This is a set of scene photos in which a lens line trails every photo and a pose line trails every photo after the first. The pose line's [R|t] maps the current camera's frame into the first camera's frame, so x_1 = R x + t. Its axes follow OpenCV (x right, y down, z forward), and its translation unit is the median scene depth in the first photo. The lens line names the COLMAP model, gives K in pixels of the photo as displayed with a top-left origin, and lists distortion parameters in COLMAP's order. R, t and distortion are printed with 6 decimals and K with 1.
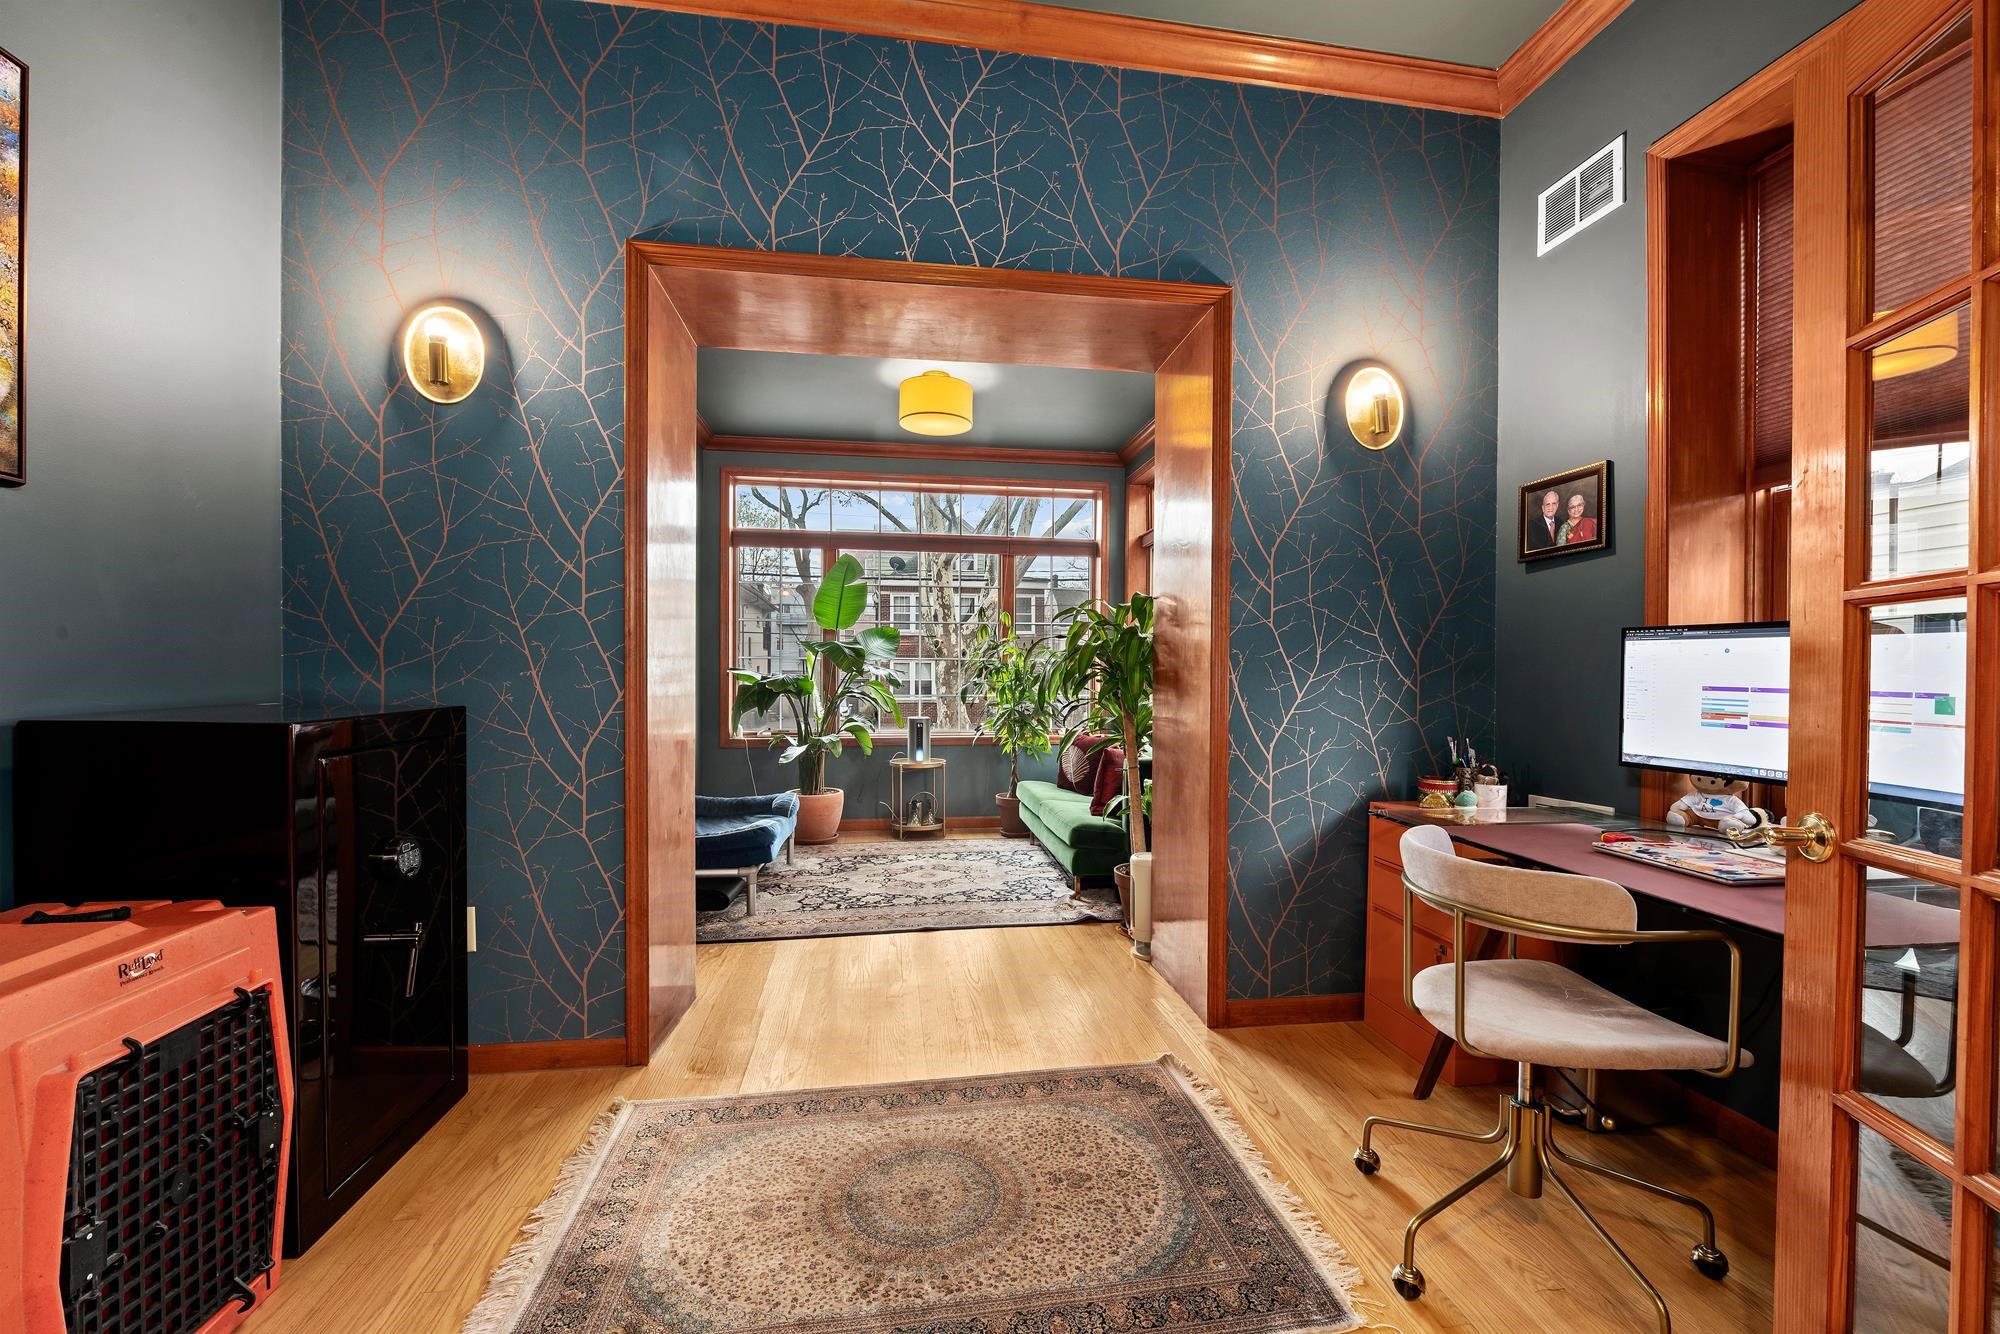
lens RADIAL K [[807.2, 0, 977.5], [0, 807.2, 690.1], [0, 0, 1]] dist [-0.005209, -0.001216]
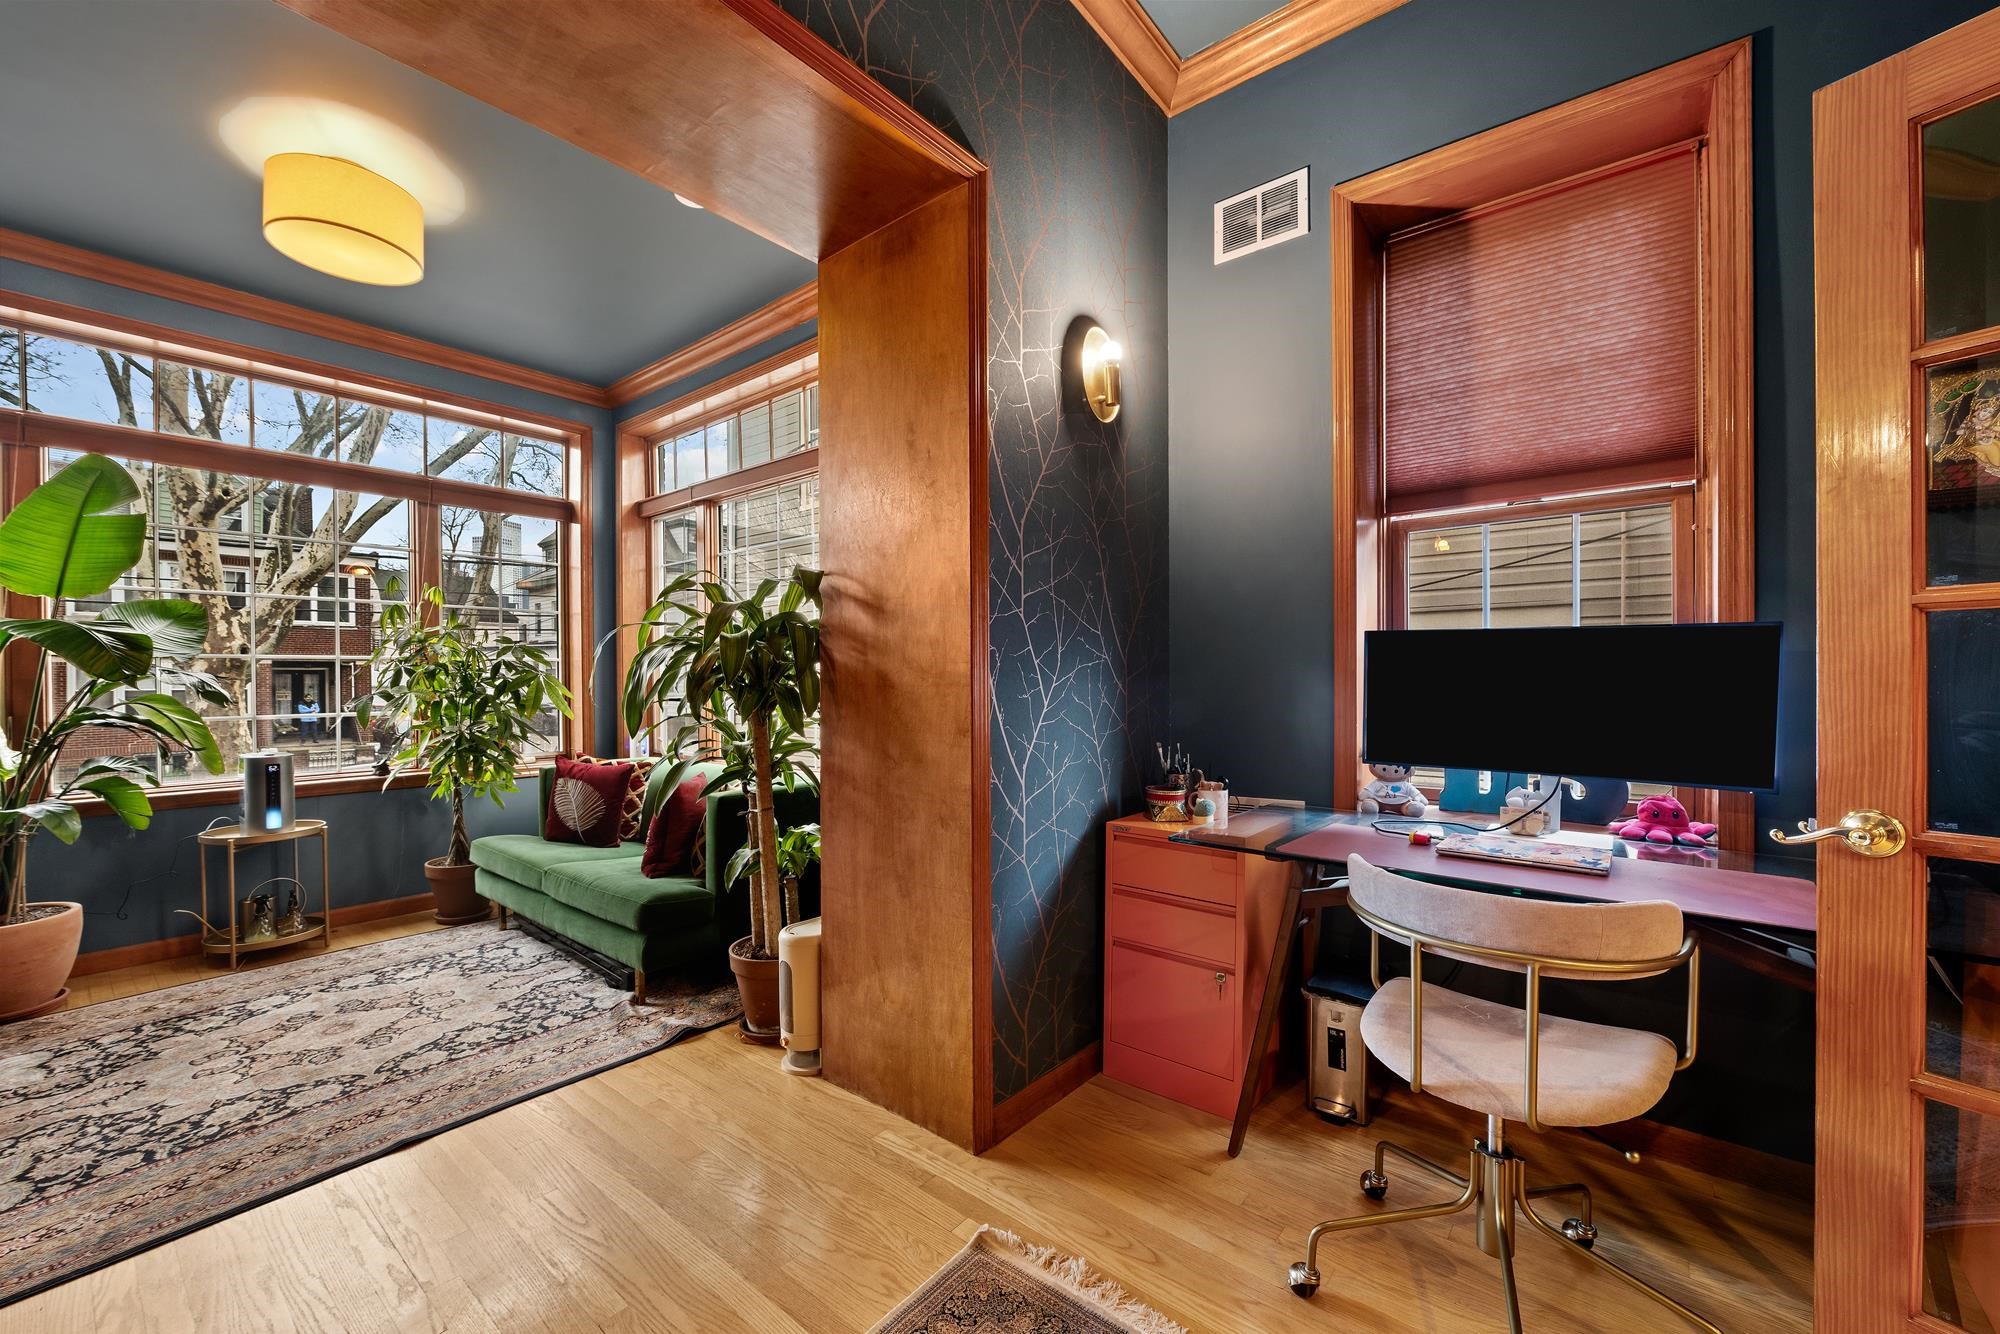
lens RADIAL K [[807.2, 0, 1003.4], [0, 807.2, 687.9], [0, 0, 1]] dist [-0.005209, -0.001216]
pose [[0.720152, -0.016075, 0.693630, -0.120145], [0.020268, 0.999792, 0.002128, -0.007020], [-0.693520, 0.012526, 0.720328, 0.263524]]
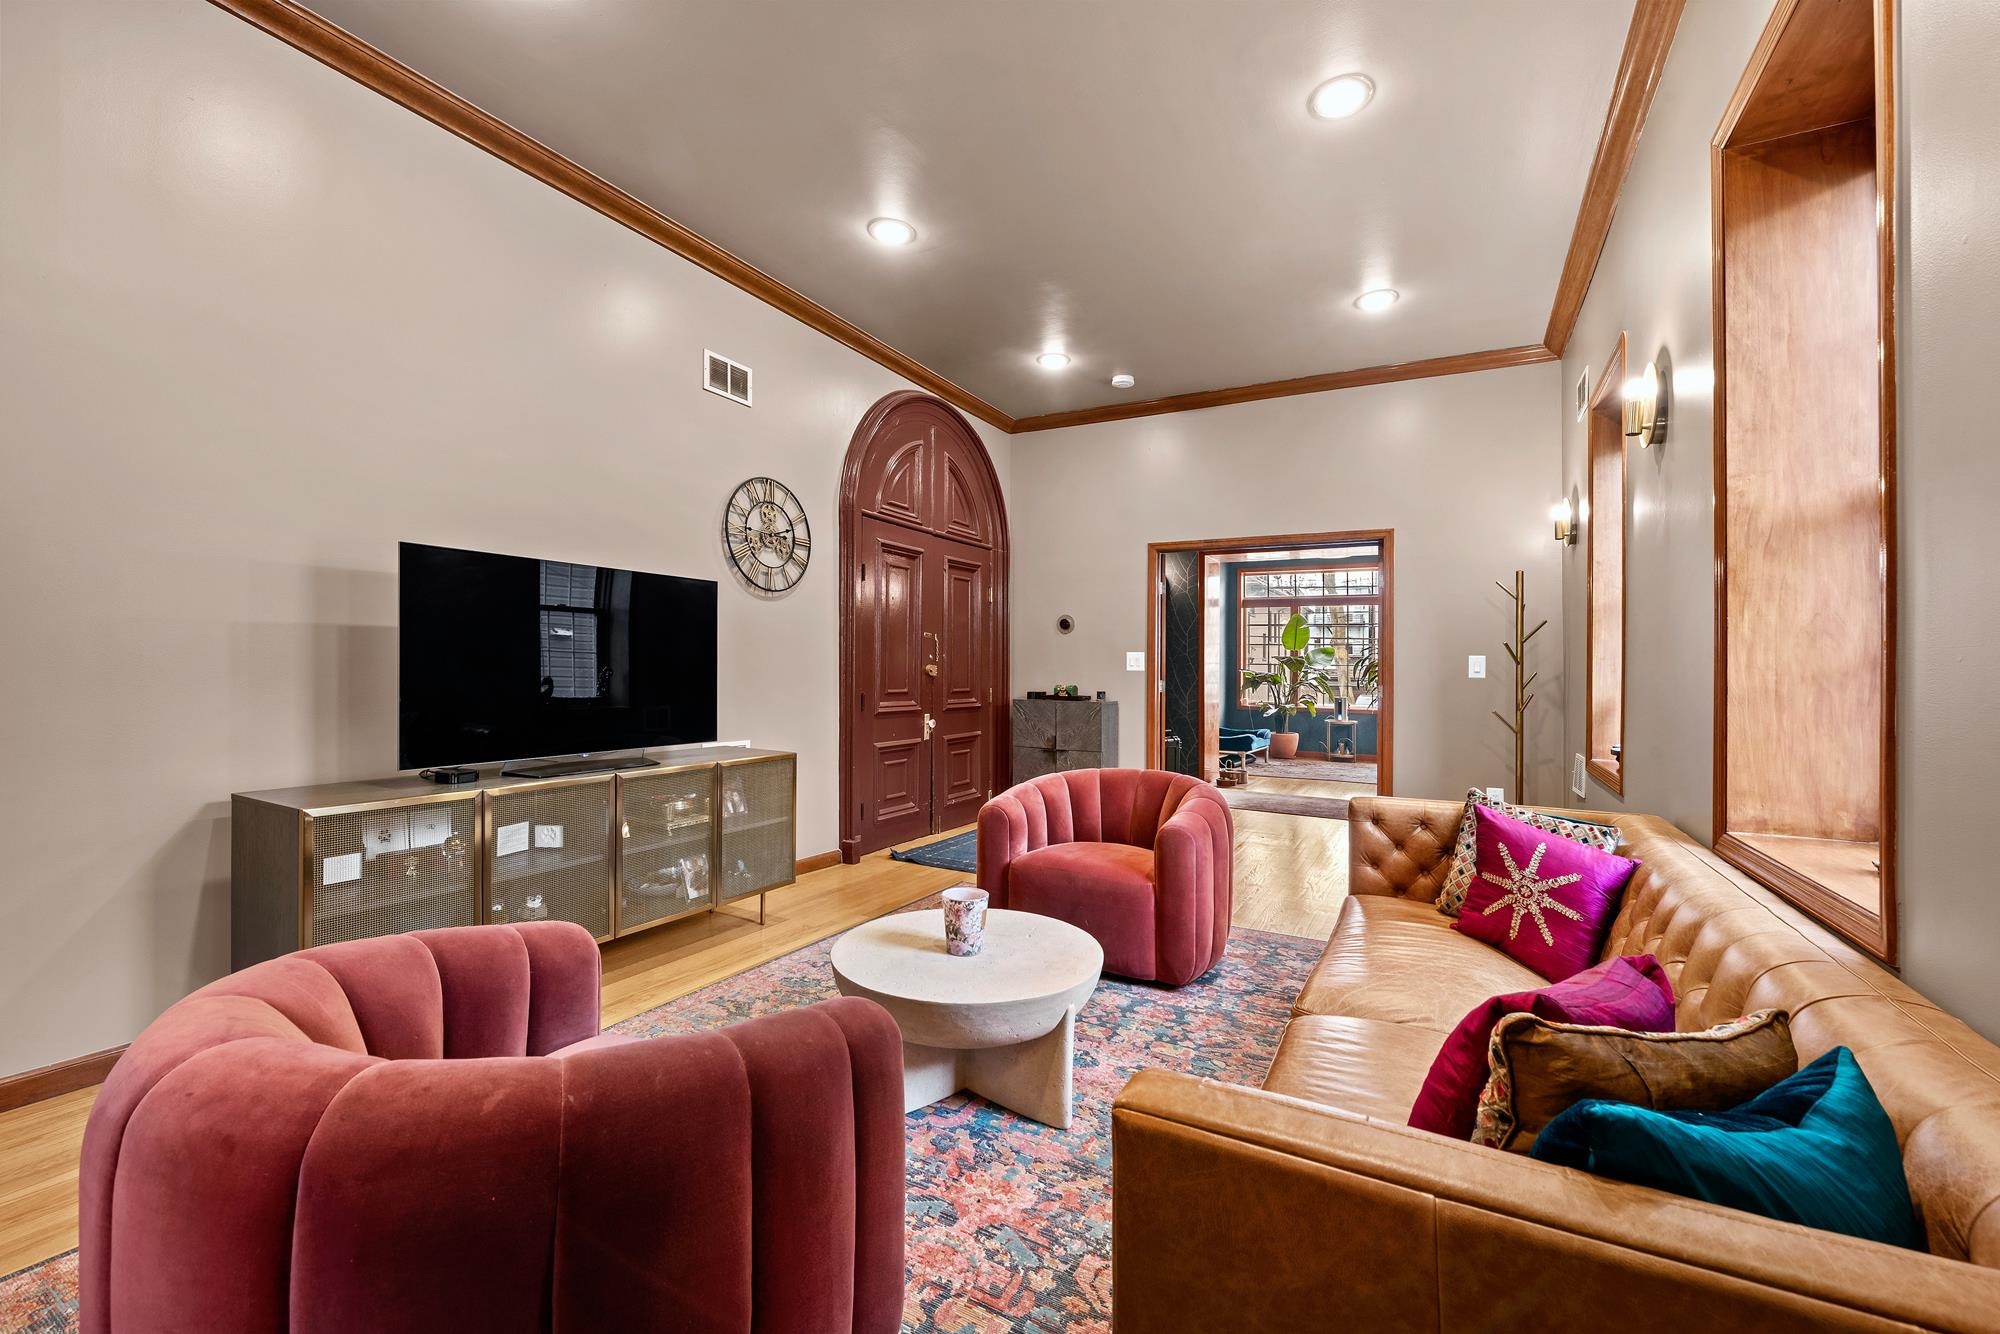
lens RADIAL K [[807.2, 0, 1002.8], [0, 807.2, 674.5], [0, 0, 1]] dist [-0.005209, -0.001216]
pose [[0.814663, 0.013779, -0.579771, 0.480334], [-0.022675, 0.999710, -0.008102, 0.019320], [0.579491, 0.019746, 0.814739, -1.251635]]
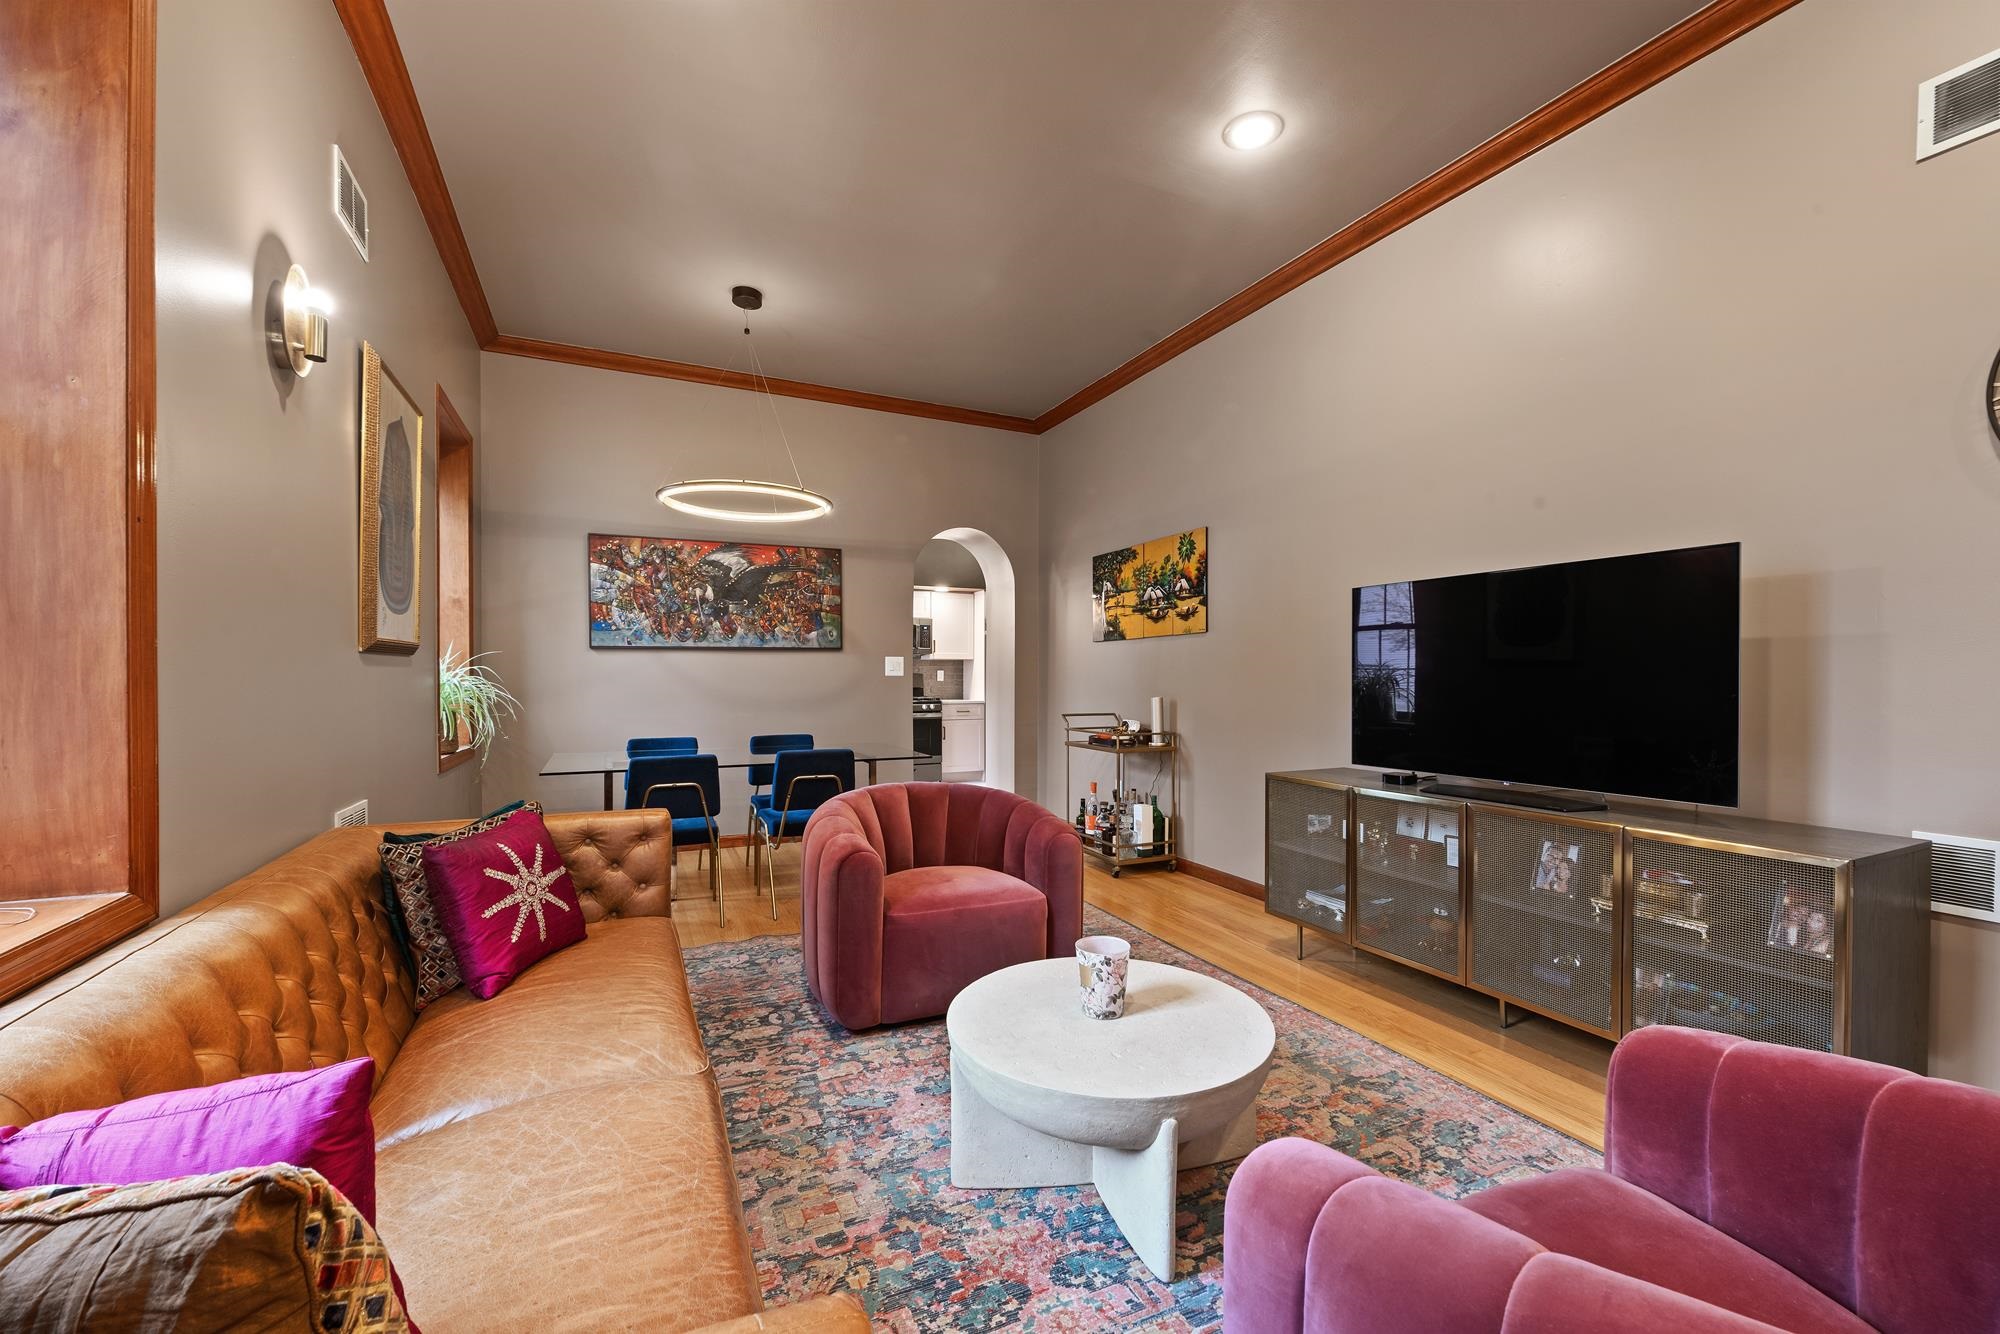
lens RADIAL K [[807.2, 0, 999.1], [0, 807.2, 695.2], [0, 0, 1]] dist [-0.005209, -0.001216]
pose [[-0.946015, 0.002324, -0.324113, 0.357832], [-0.010267, 0.999258, 0.037132, 0.005208], [0.323959, 0.038455, -0.945289, -0.445530]]
